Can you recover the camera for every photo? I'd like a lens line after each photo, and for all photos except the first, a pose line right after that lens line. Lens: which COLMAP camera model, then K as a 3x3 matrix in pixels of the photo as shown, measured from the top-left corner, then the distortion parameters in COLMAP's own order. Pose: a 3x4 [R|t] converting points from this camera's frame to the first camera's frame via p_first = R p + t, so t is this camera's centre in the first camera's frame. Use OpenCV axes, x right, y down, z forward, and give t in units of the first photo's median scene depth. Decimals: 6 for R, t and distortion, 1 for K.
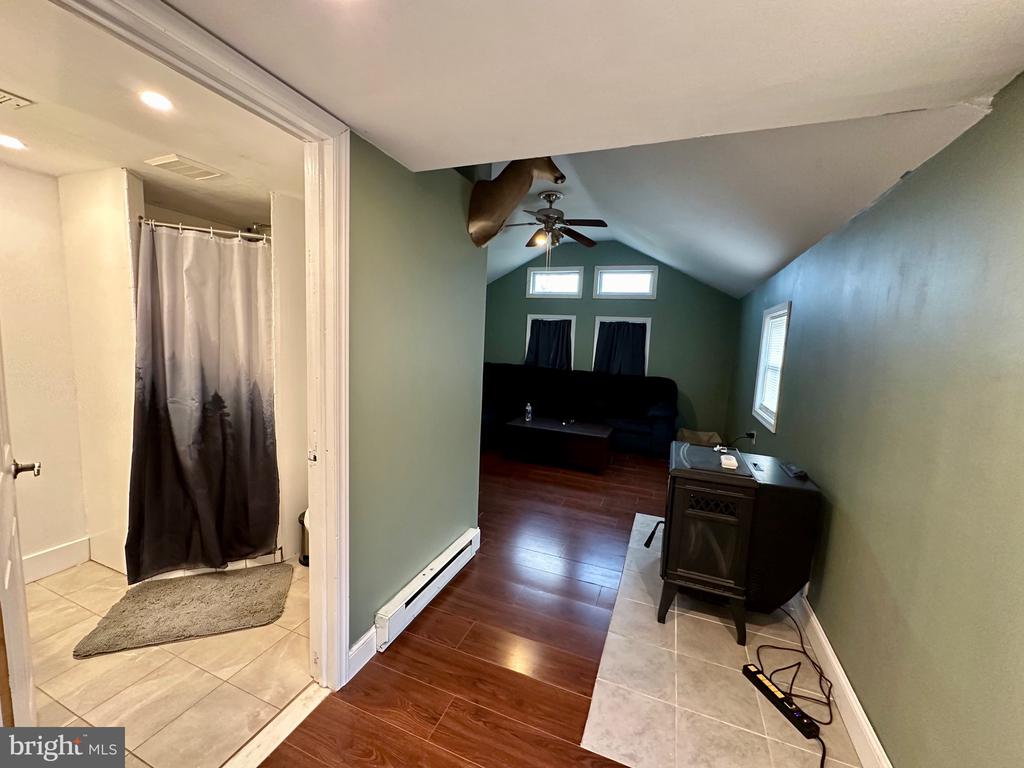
lens RADIAL K [[411.5, 0, 512.0], [0, 411.5, 384.0], [0, 0, 1]] dist [-0.000332, 0.000085]
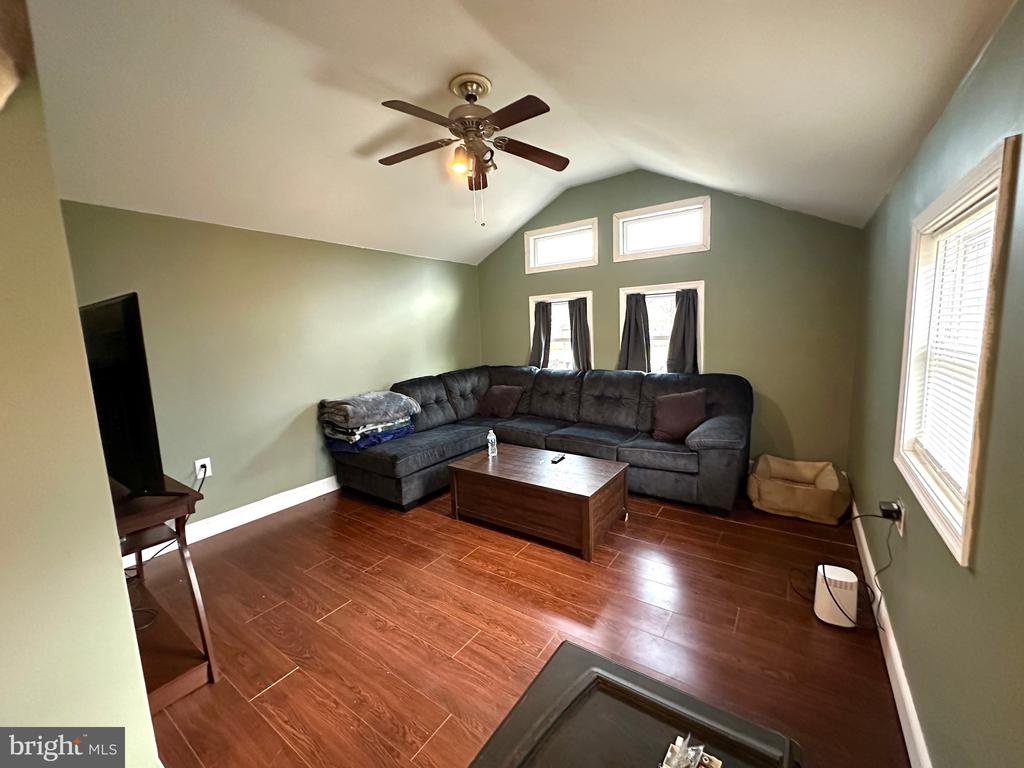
lens RADIAL K [[411.5, 0, 512.0], [0, 411.5, 384.0], [0, 0, 1]] dist [-0.000332, 0.000085]
pose [[0.969946, -0.052704, -0.237545, 0.263423], [0.056612, 0.998350, 0.009651, -0.034475], [0.236644, -0.022809, 0.971329, 0.423768]]
